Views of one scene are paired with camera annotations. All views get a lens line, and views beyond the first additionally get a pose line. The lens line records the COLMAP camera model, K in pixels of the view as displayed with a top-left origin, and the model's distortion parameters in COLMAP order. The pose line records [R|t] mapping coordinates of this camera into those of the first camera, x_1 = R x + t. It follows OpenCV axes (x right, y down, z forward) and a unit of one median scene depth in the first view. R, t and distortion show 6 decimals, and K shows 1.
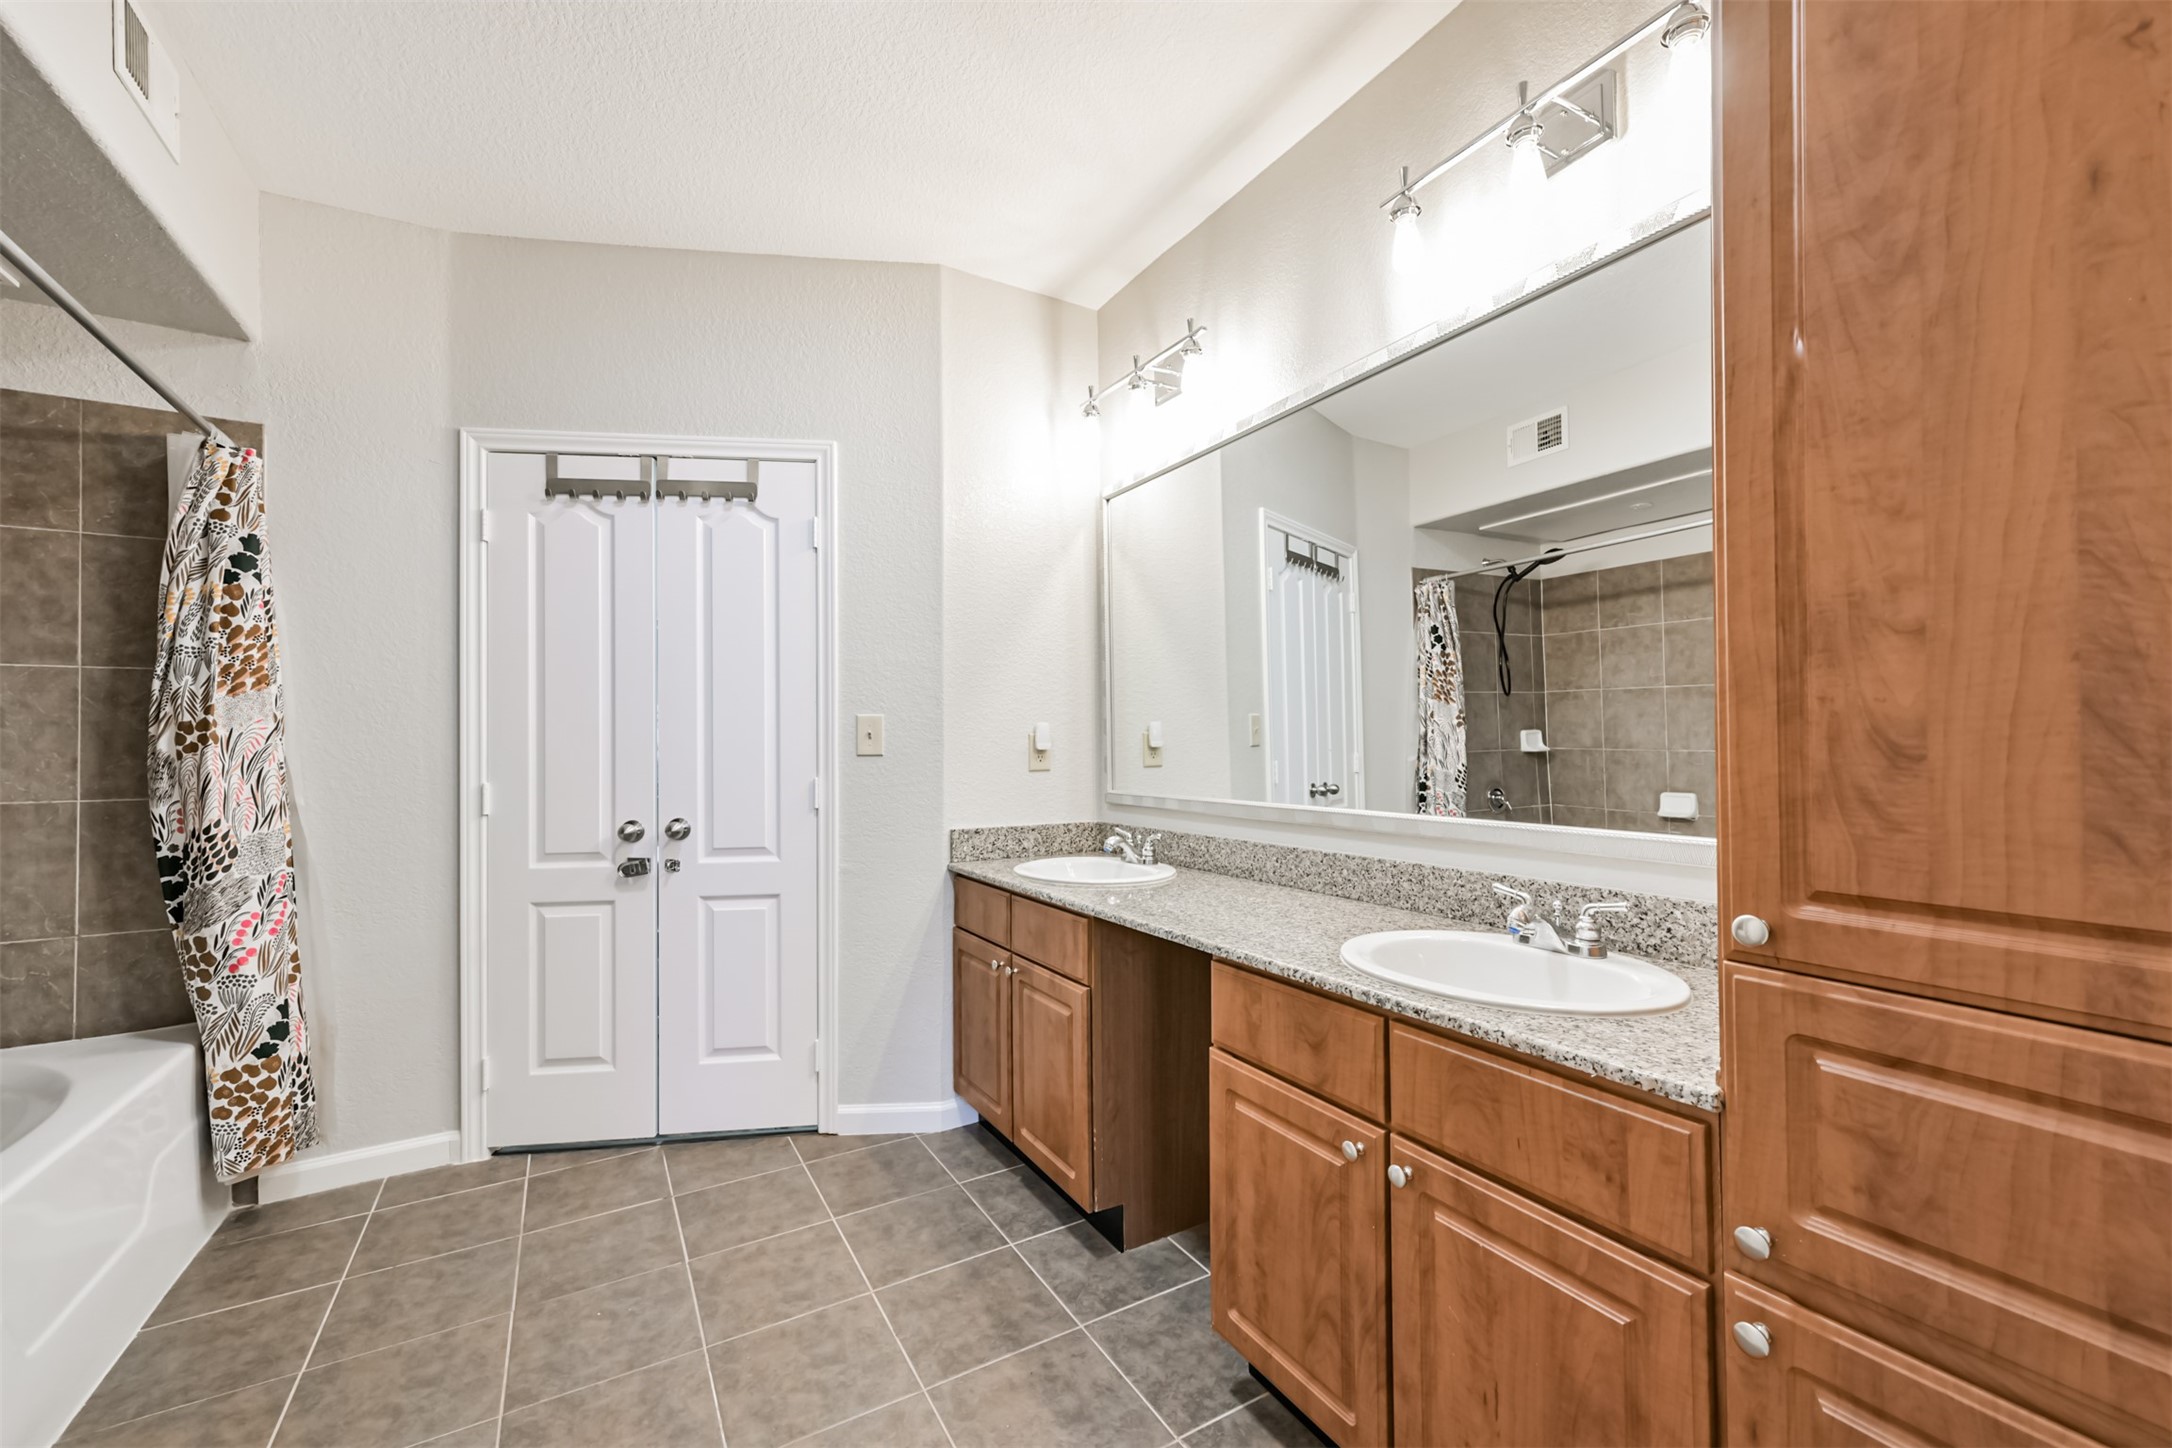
lens RADIAL K [[875.2, 0, 1091.1], [0, 875.2, 729.2], [0, 0, 1]] dist [0.007098, -0.000023]
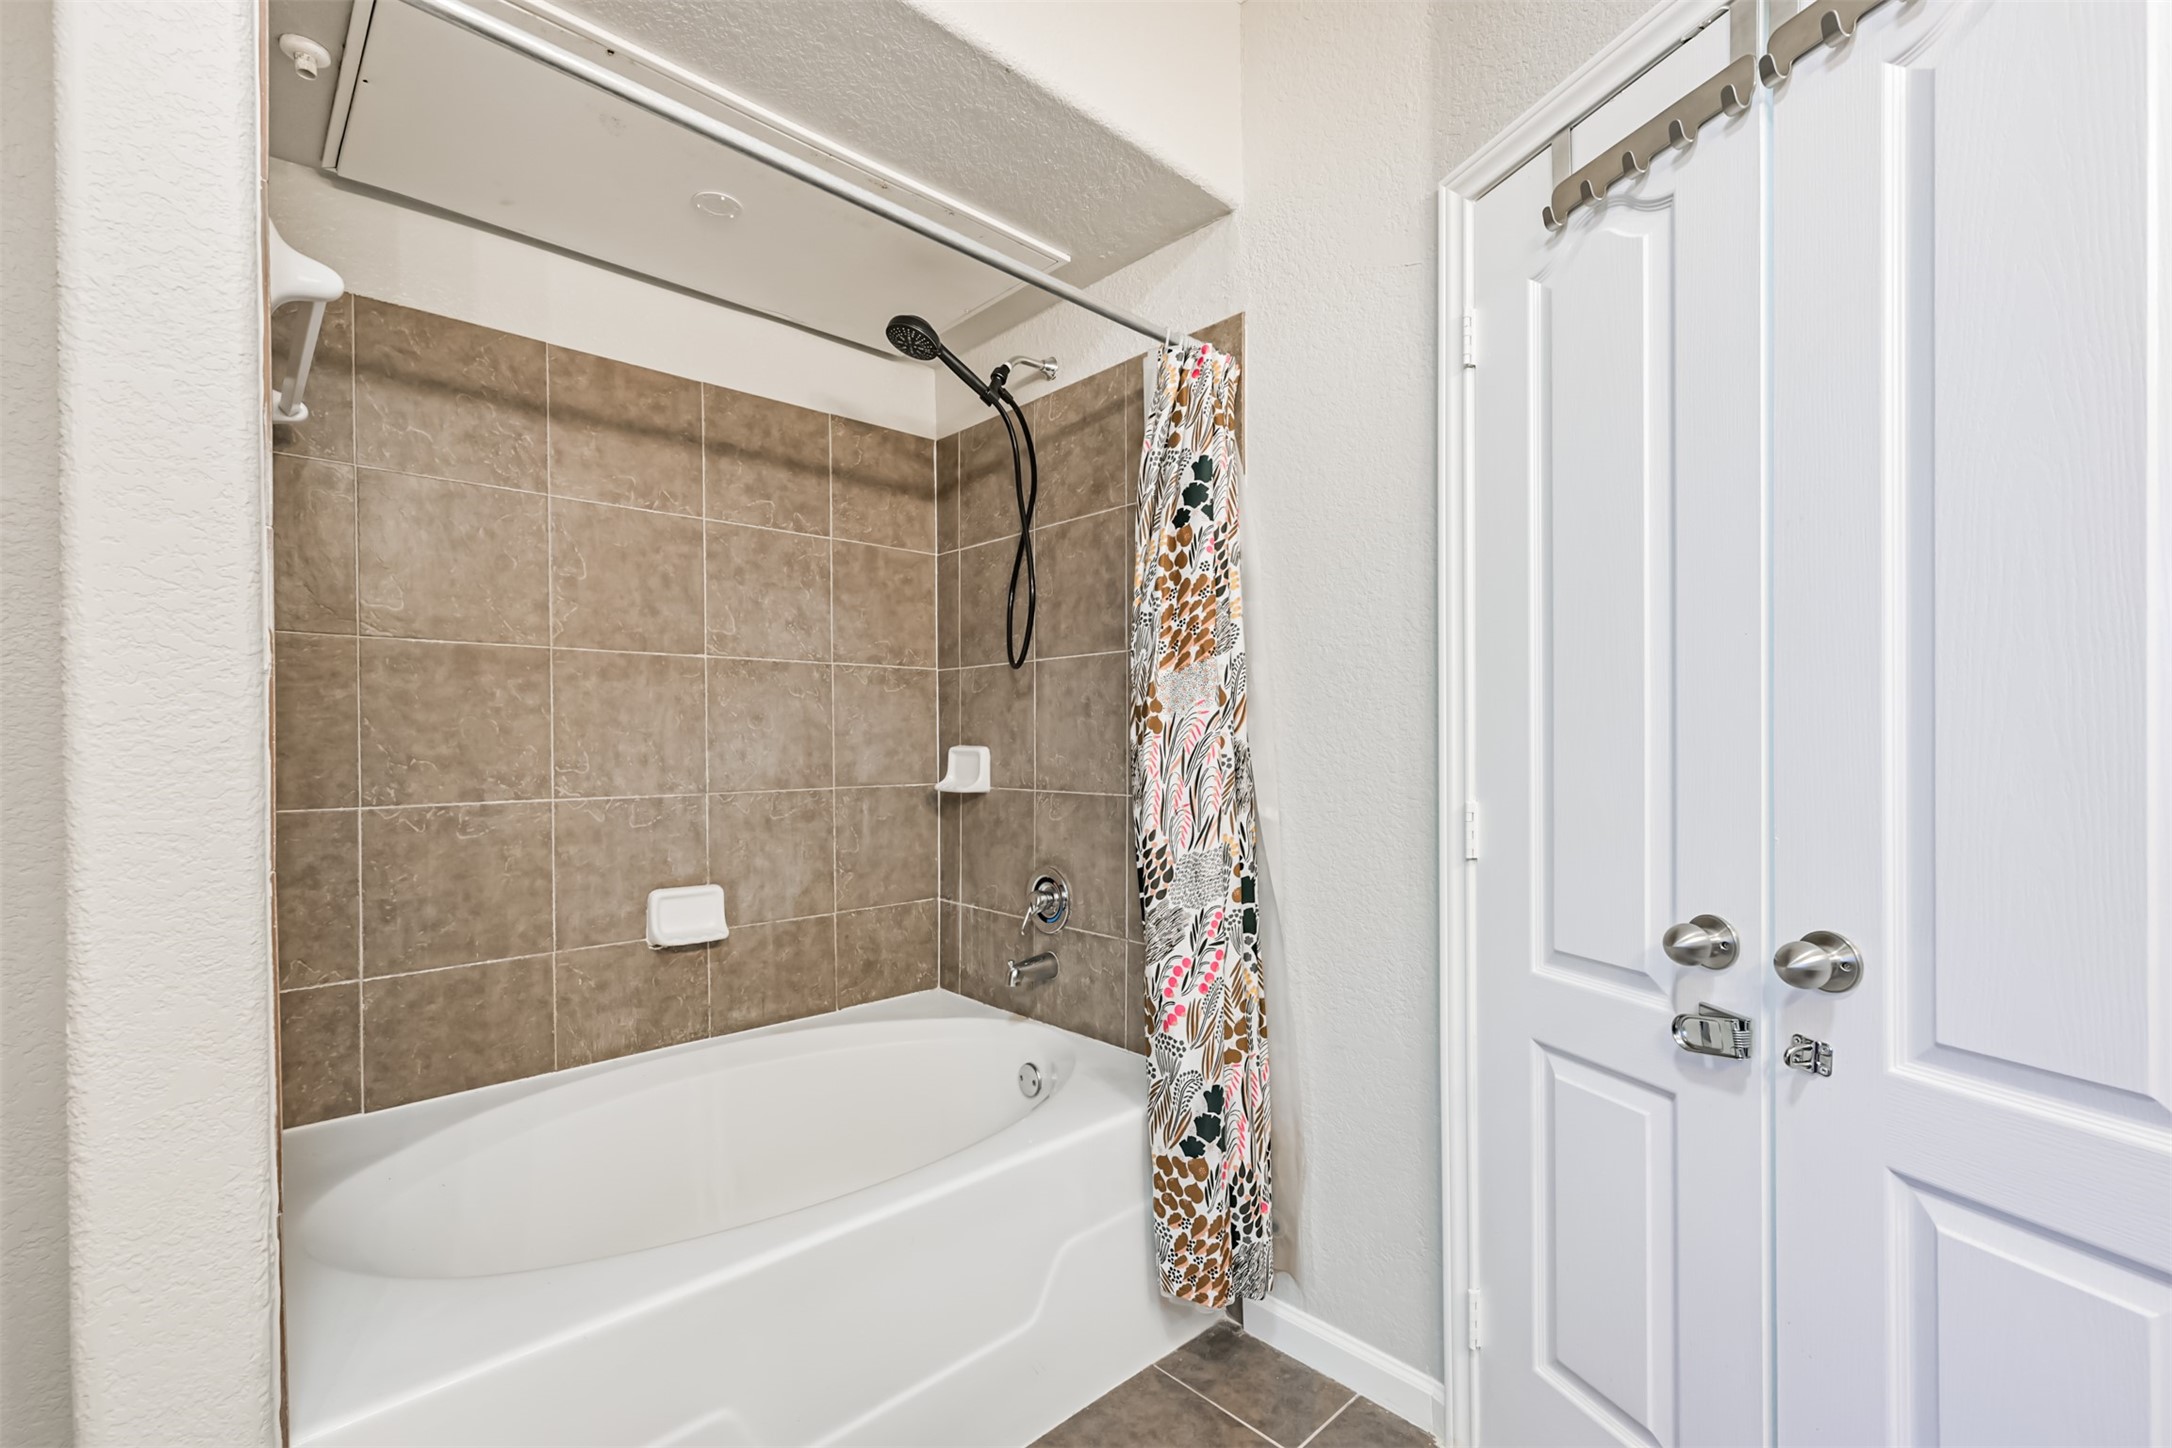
lens RADIAL K [[942.8, 0, 1078.0], [0, 942.8, 750.4], [0, 0, 1]] dist [-0.000186, 0.000166]
pose [[0.214972, 0.013353, -0.976529, -0.175230], [0.019799, 0.999641, 0.018028, 0.014145], [0.976419, -0.023210, 0.214631, 0.690688]]
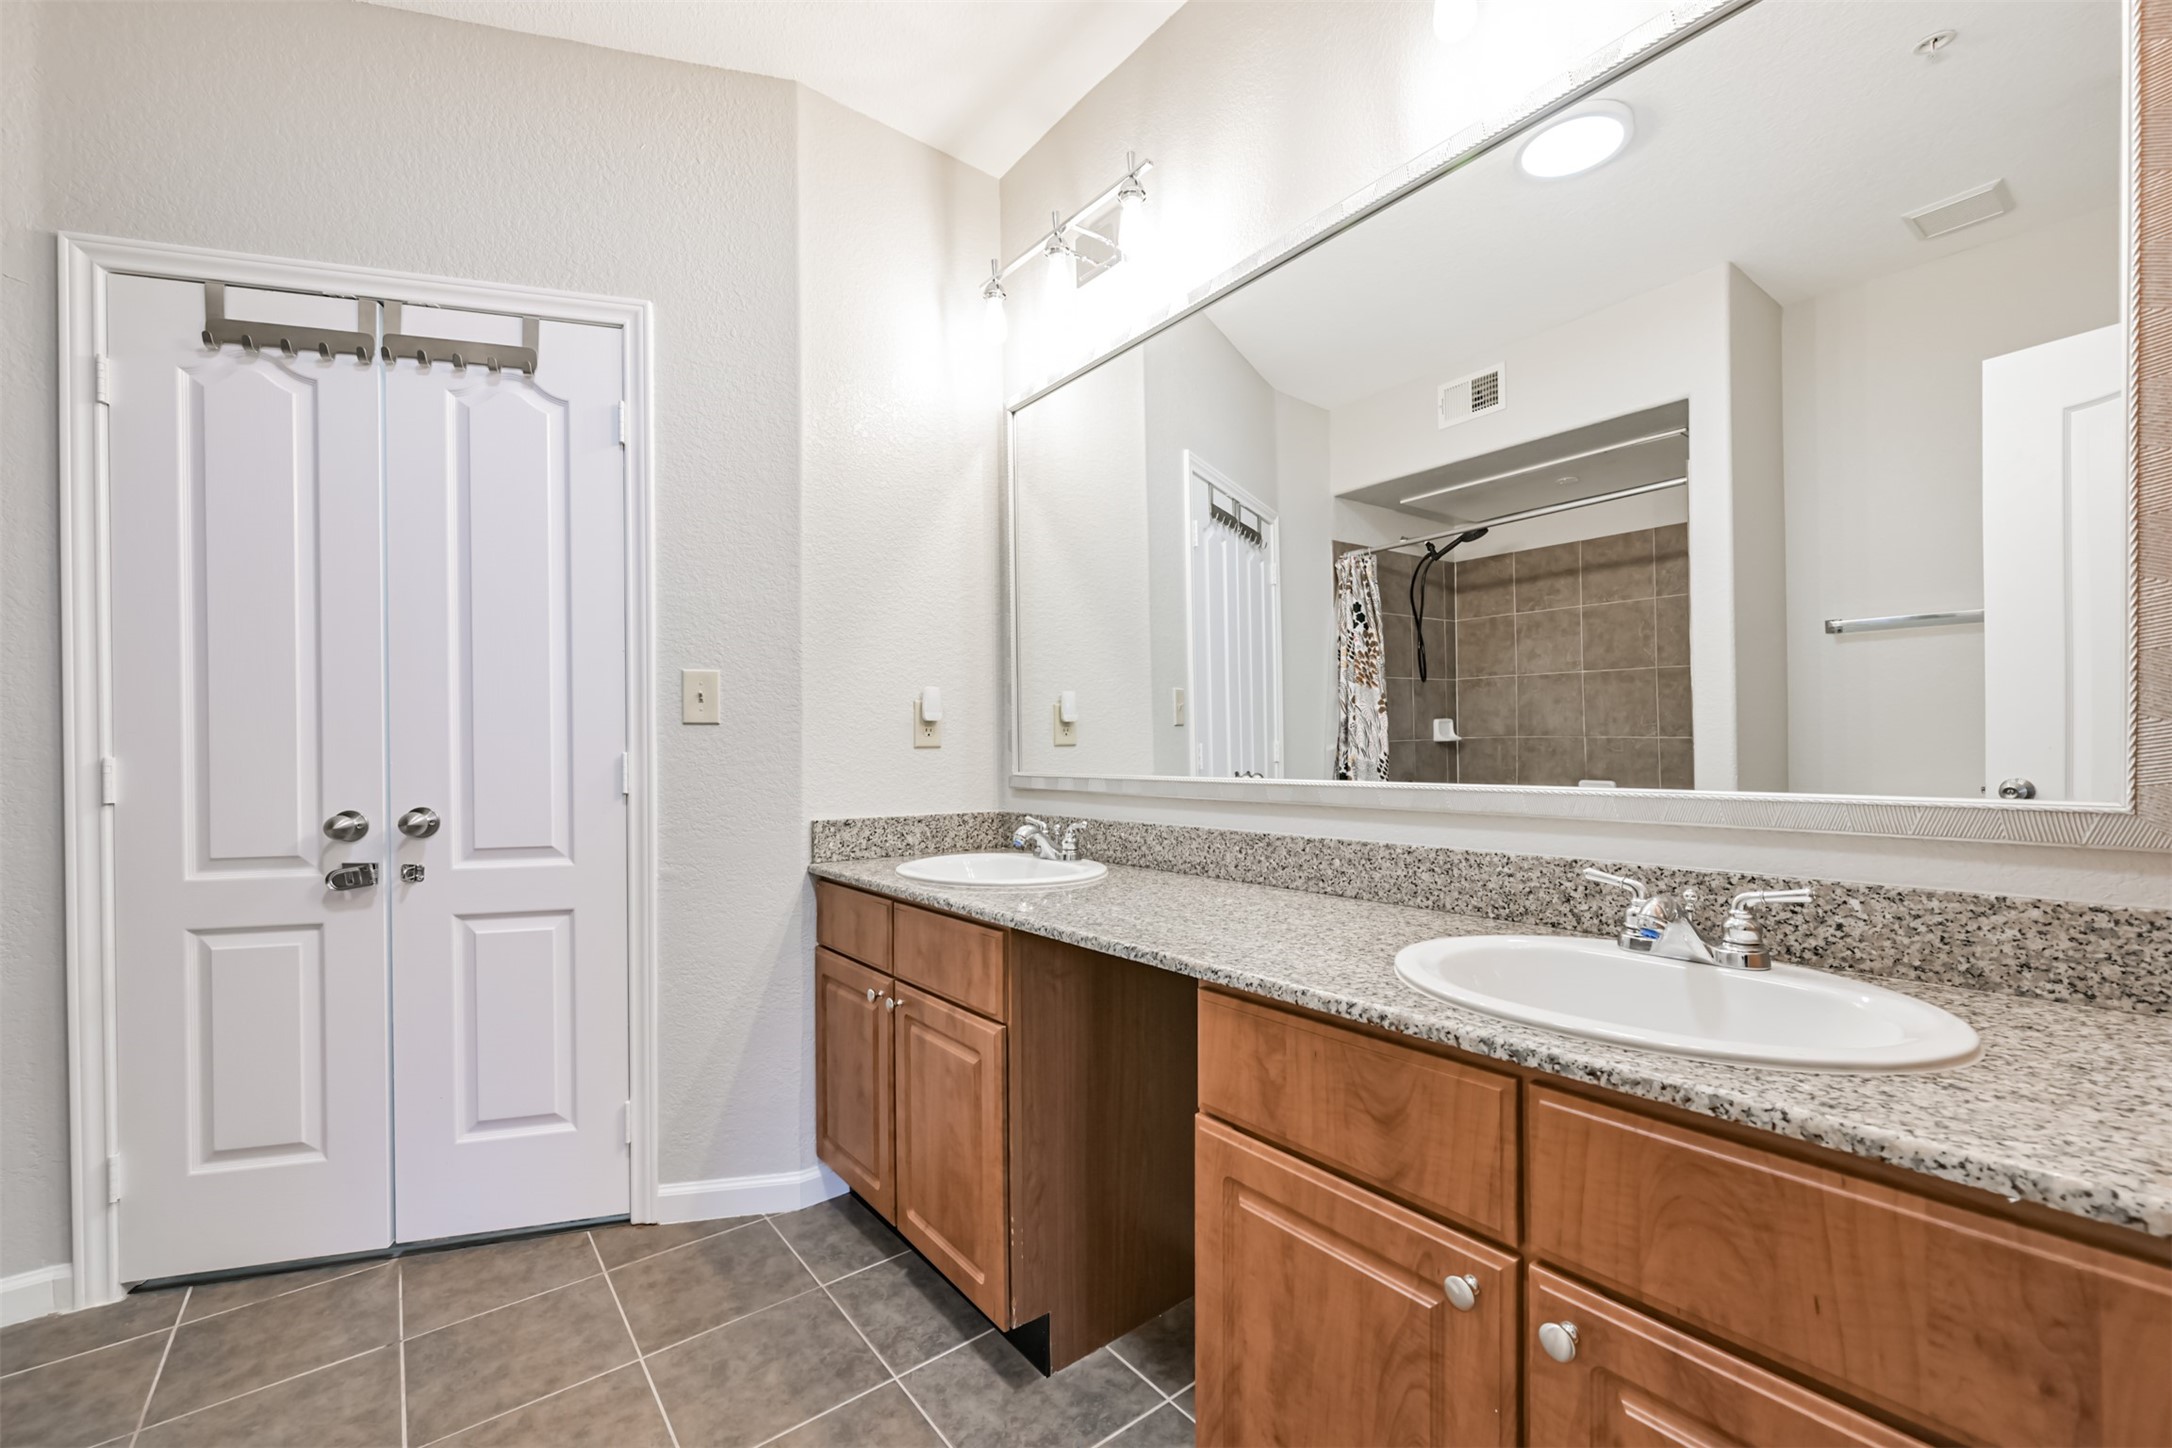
lens RADIAL K [[878.3, 0, 1090.7], [0, 878.3, 752.2], [0, 0, 1]] dist [0.002593, 0.000258]
pose [[0.990047, 0.001206, 0.140729, -0.030142], [-0.003592, 0.999854, 0.016700, 0.047001], [-0.140688, -0.017039, 0.989907, 0.231977]]
